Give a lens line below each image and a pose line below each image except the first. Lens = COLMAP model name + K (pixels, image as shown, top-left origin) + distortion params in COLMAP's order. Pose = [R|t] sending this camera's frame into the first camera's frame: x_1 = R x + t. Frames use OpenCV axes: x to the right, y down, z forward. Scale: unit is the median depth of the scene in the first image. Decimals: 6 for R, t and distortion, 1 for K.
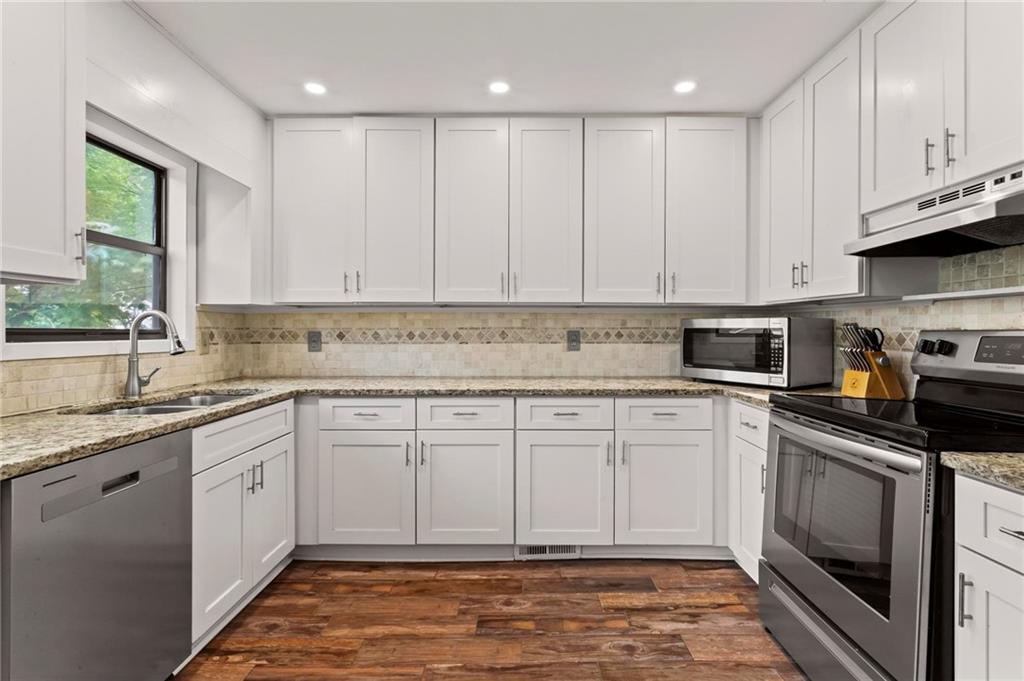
lens RADIAL K [[486.6, 0, 507.3], [0, 486.6, 327.5], [0, 0, 1]] dist [-0.000711, 0.000619]
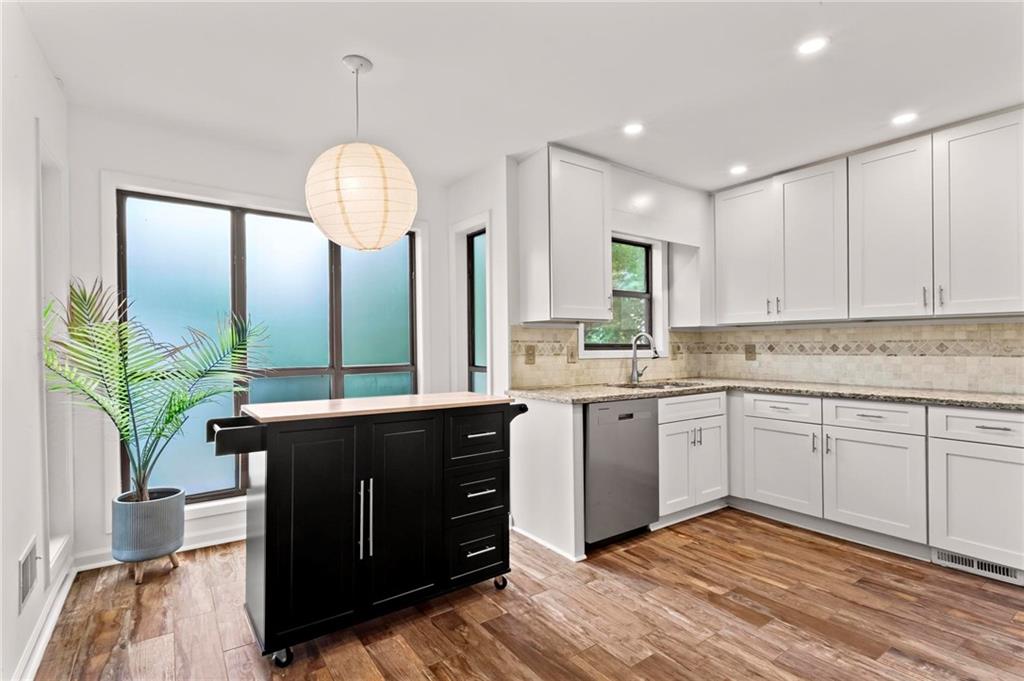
lens RADIAL K [[474.4, 0, 512.0], [0, 474.4, 340.5], [0, 0, 1]] dist [0.000418, 0.000894]
pose [[0.594399, -0.011512, -0.804088, 0.318049], [0.009731, 0.999927, -0.007122, -0.000226], [0.804111, -0.003591, 0.594468, -0.343853]]
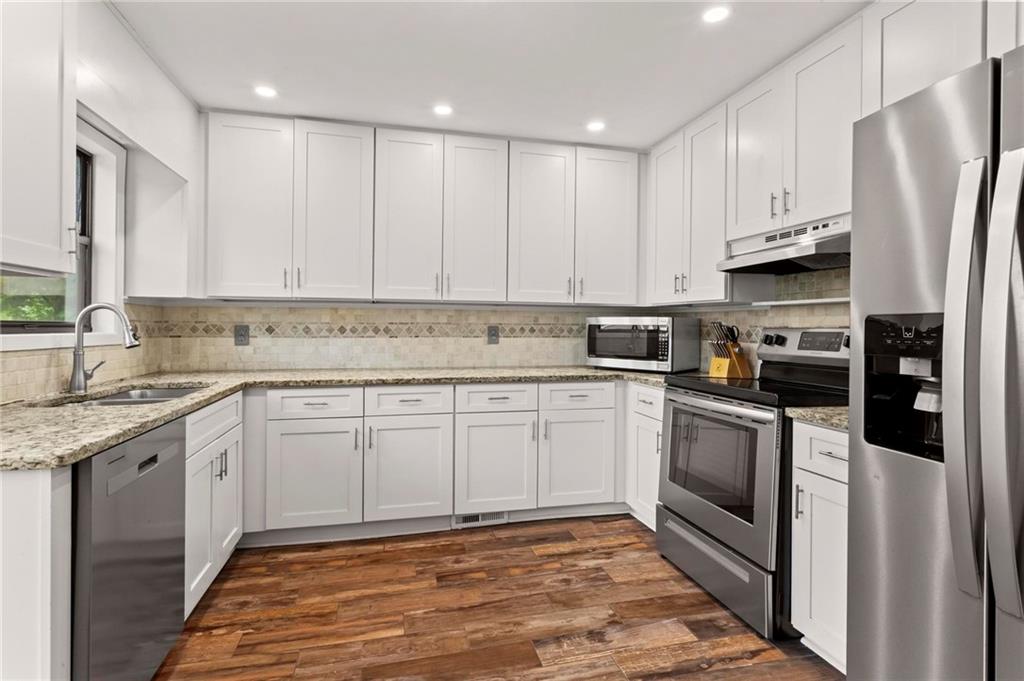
lens RADIAL K [[492.2, 0, 488.2], [0, 492.2, 322.2], [0, 0, 1]] dist [-0.001821, 0.000041]
pose [[0.973387, 0.008178, 0.229020, -0.174621], [-0.007974, 0.999967, -0.001816, -0.000380], [-0.229027, -0.000058, 0.973420, -0.134815]]
